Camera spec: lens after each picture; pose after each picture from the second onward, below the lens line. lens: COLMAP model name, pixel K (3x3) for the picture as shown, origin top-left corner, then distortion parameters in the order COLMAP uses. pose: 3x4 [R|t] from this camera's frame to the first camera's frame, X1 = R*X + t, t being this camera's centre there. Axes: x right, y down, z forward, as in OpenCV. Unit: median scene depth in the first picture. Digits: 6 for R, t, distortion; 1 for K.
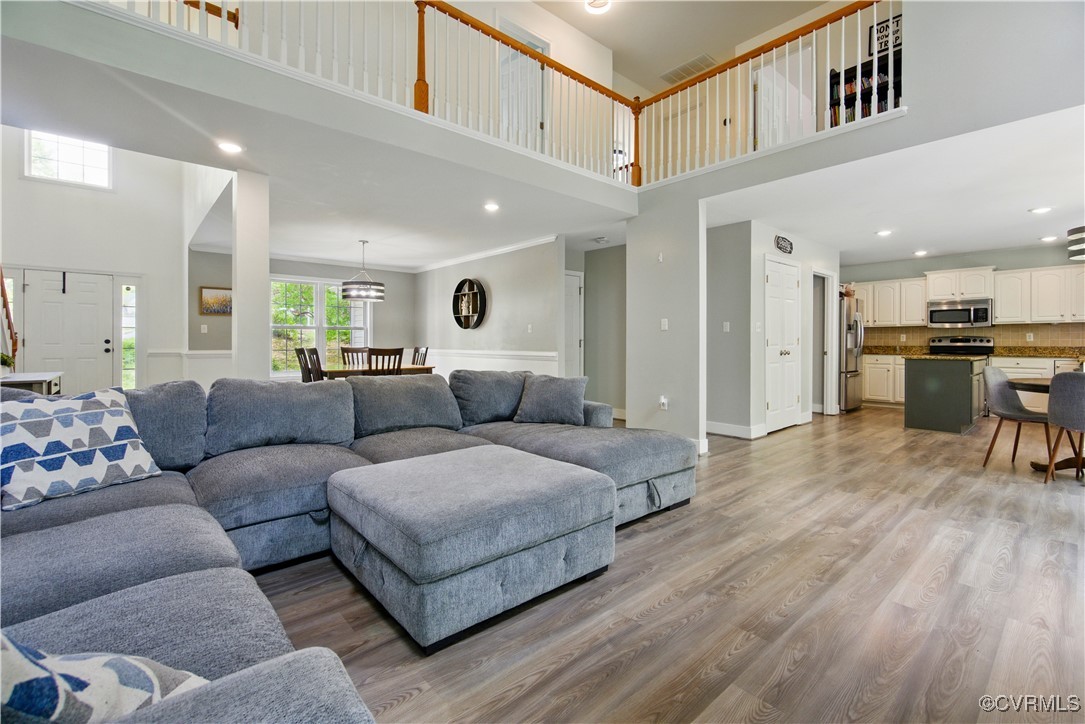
lens RADIAL K [[481.2, 0, 544.9], [0, 481.2, 344.8], [0, 0, 1]] dist [0.014356, 0.000329]
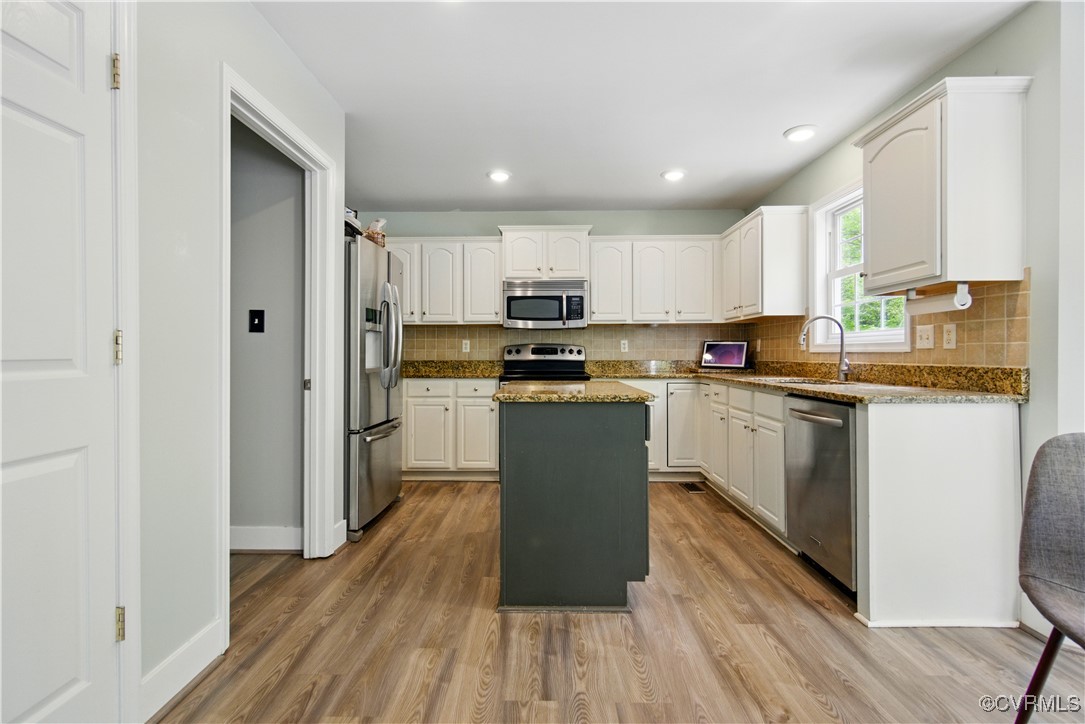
lens RADIAL K [[481.2, 0, 538.8], [0, 481.2, 358.4], [0, 0, 1]] dist [0.014356, 0.000329]
pose [[0.669855, -0.005645, 0.742470, 0.422758], [0.003705, 0.999984, 0.004259, -0.002366], [-0.742482, -0.000102, 0.669866, 0.624575]]
